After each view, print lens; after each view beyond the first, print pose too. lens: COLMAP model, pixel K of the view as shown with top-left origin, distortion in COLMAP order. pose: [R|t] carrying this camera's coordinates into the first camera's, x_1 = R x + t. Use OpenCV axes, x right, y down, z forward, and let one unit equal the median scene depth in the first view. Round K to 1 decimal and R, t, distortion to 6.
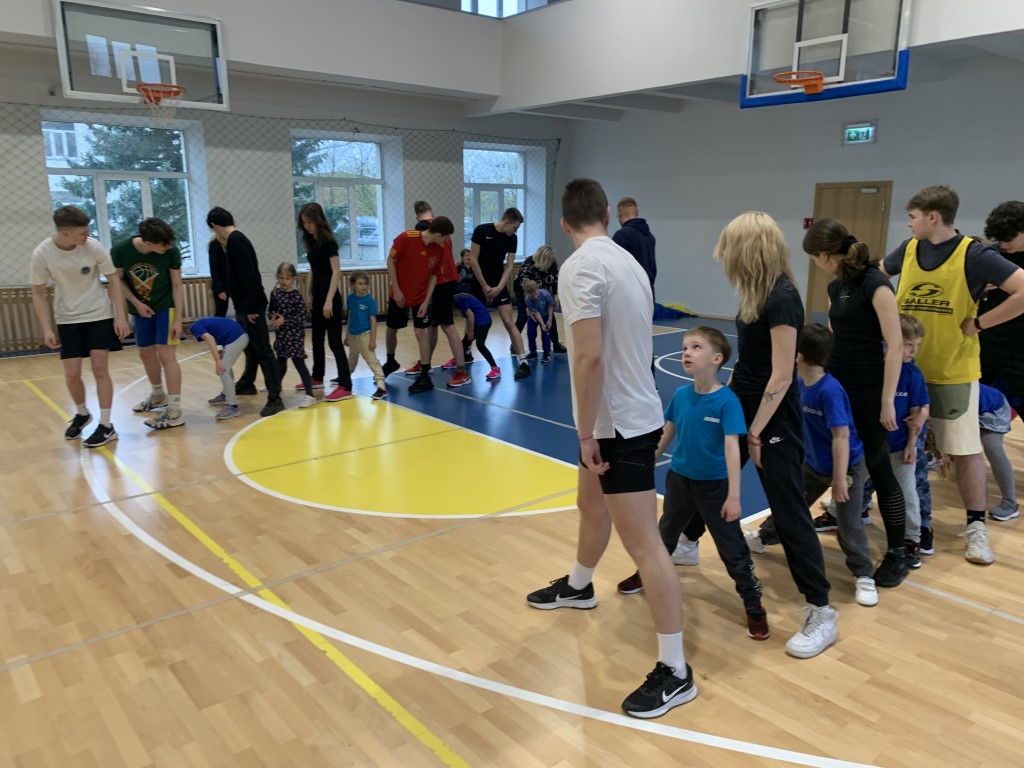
lens RADIAL K [[779.5, 0, 511.4], [0, 779.5, 392.7], [0, 0, 1]] dist [0.035949, 0.001242]
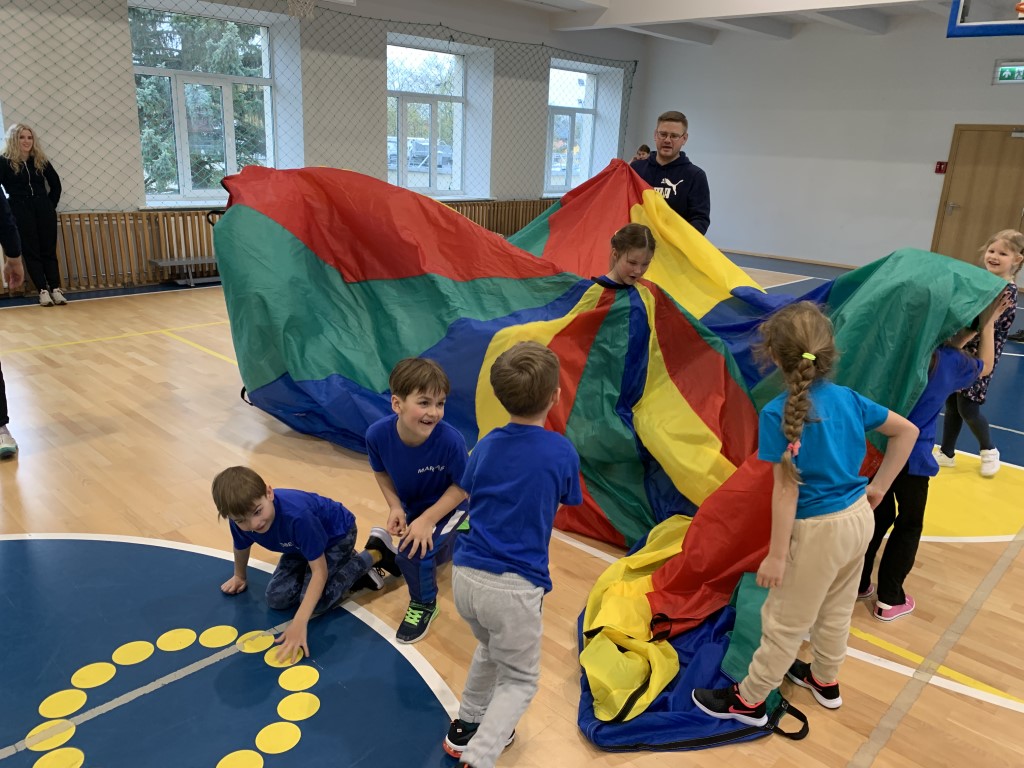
lens RADIAL K [[779.5, 0, 512.9], [0, 779.5, 378.5], [0, 0, 1]] dist [0.035949, 0.001242]
pose [[0.991404, 0.004718, 0.130750, -0.258833], [-0.014601, 0.997097, 0.074729, -0.023900], [-0.130018, -0.075996, 0.988595, 0.101715]]
